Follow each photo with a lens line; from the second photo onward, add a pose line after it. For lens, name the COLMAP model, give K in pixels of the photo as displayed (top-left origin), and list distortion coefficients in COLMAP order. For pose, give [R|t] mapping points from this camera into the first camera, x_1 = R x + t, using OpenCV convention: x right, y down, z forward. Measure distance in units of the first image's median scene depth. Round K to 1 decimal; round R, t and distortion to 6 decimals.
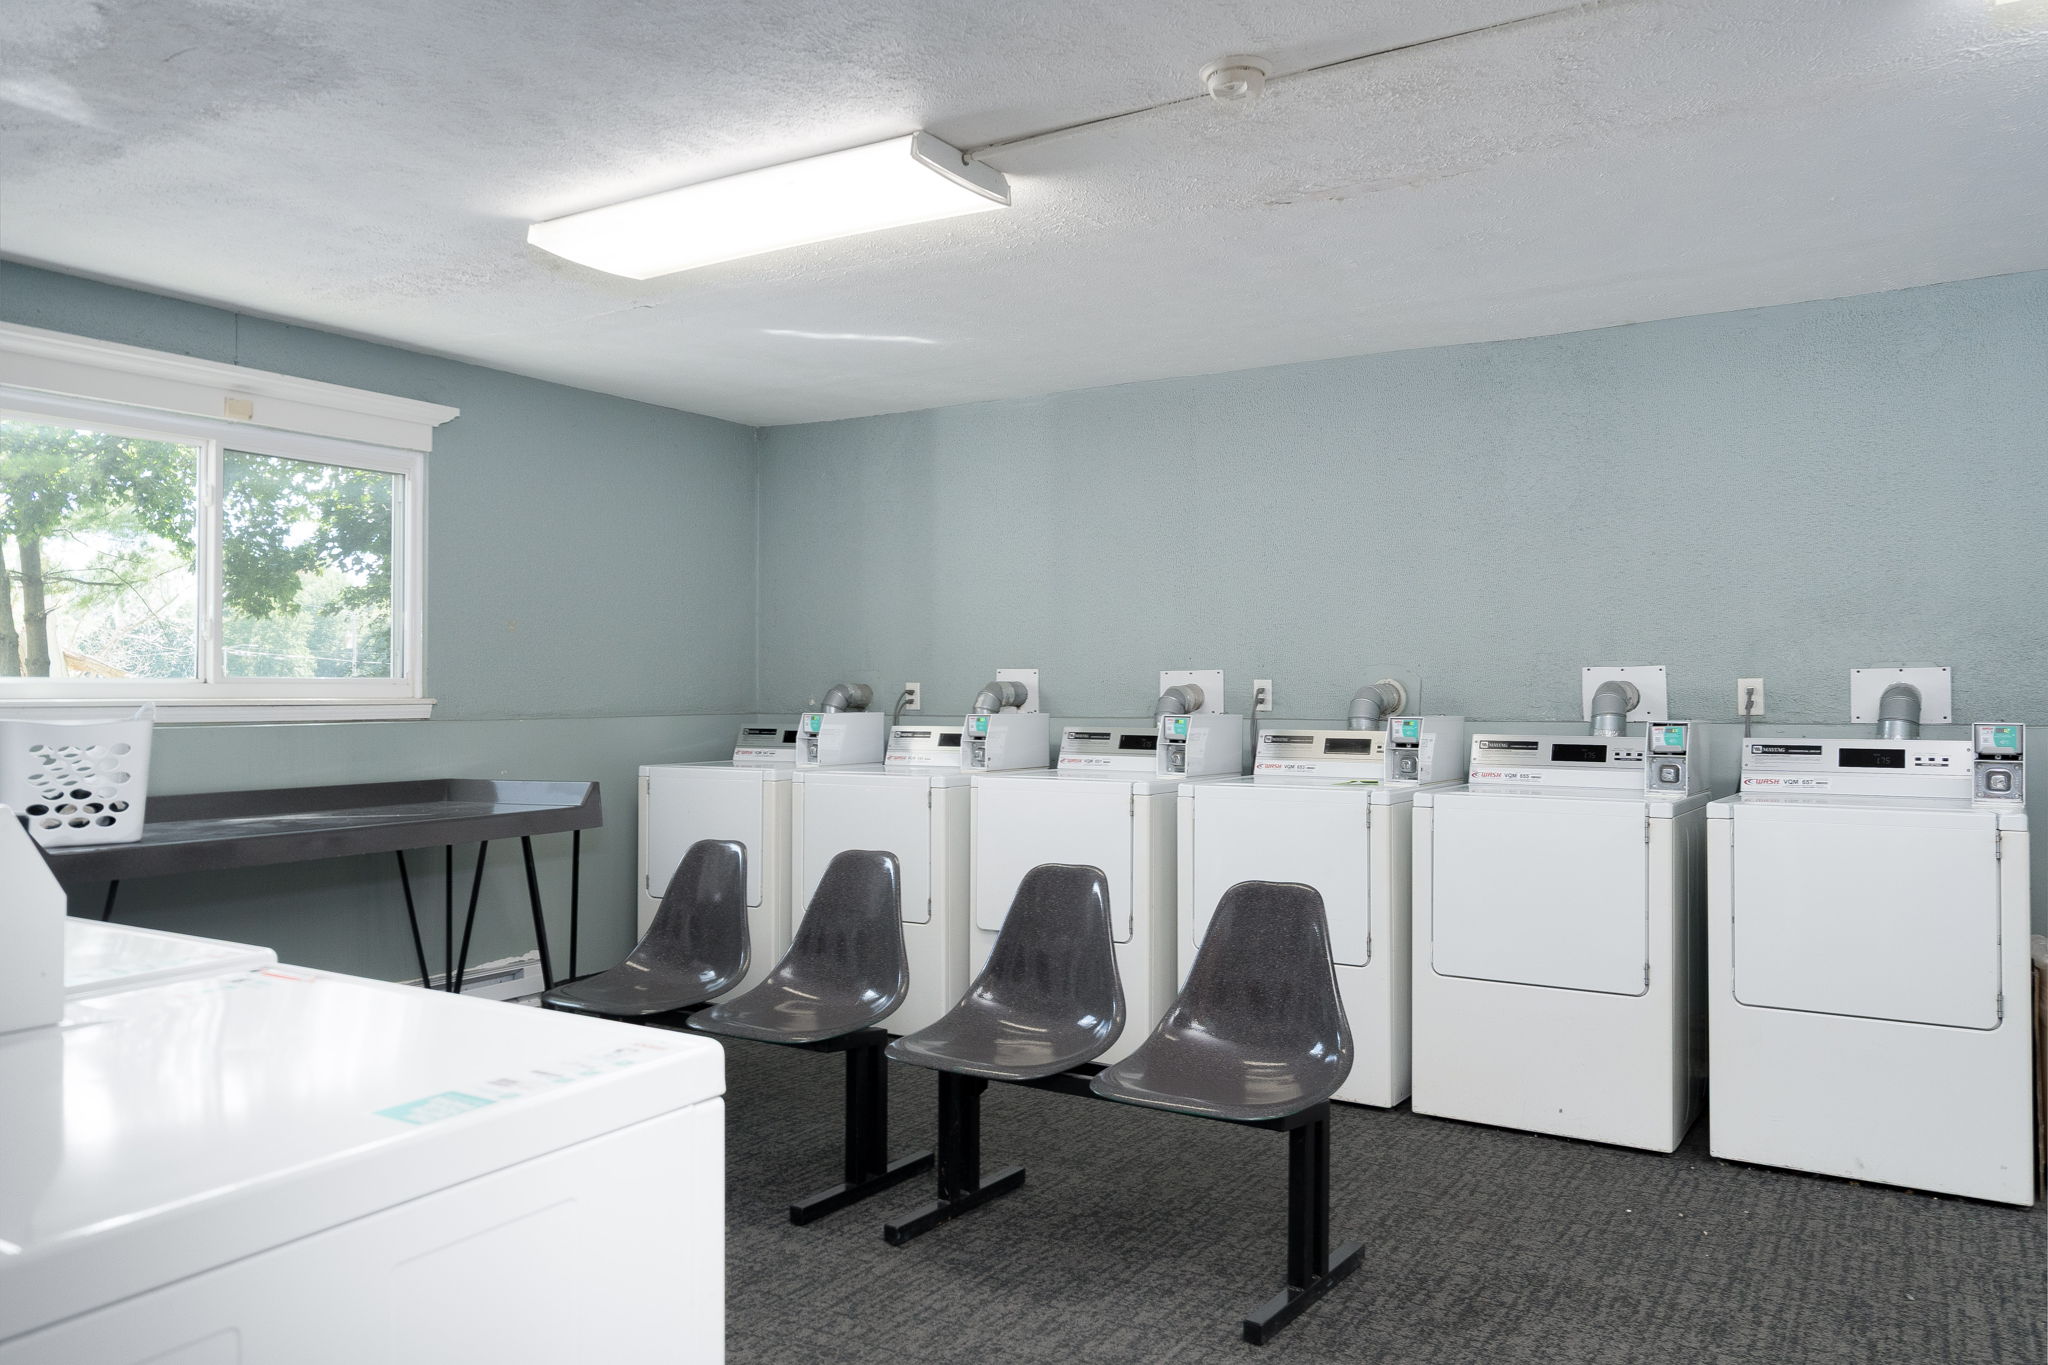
lens RADIAL K [[1499.7, 0, 1024.0], [0, 1499.7, 682.5], [0, 0, 1]] dist [0.005520, 0.000168]
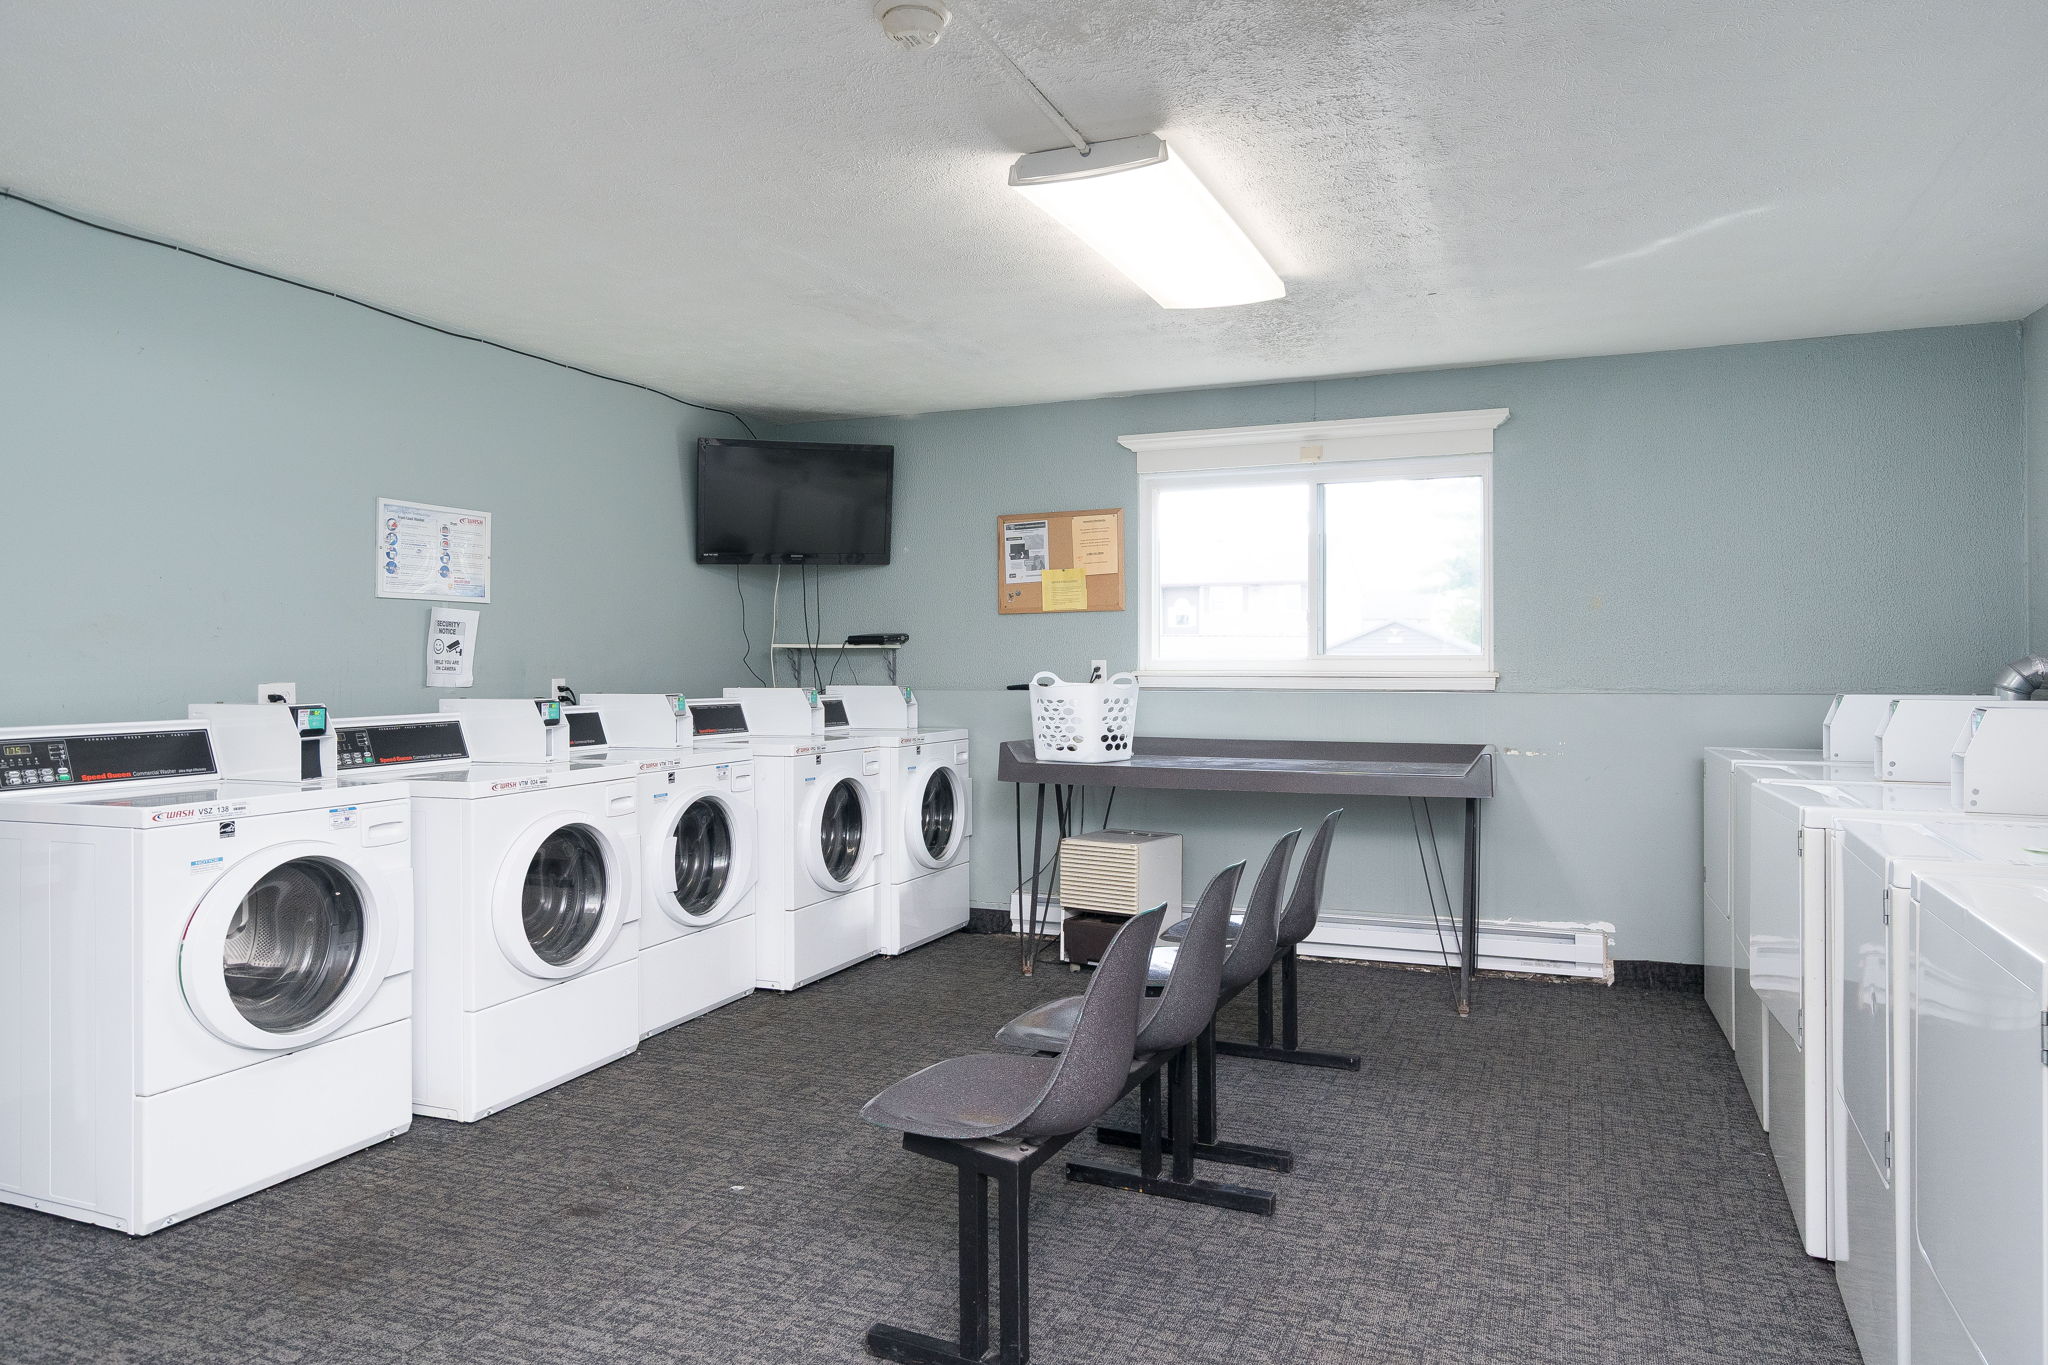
lens RADIAL K [[1186.4, 0, 1019.0], [0, 1186.4, 621.6], [0, 0, 1]] dist [-0.001270, -0.002649]
pose [[0.198670, -0.021392, -0.979833, 0.914577], [0.010384, 0.999752, -0.019721, -0.025976], [0.980011, -0.006257, 0.198843, 1.049146]]
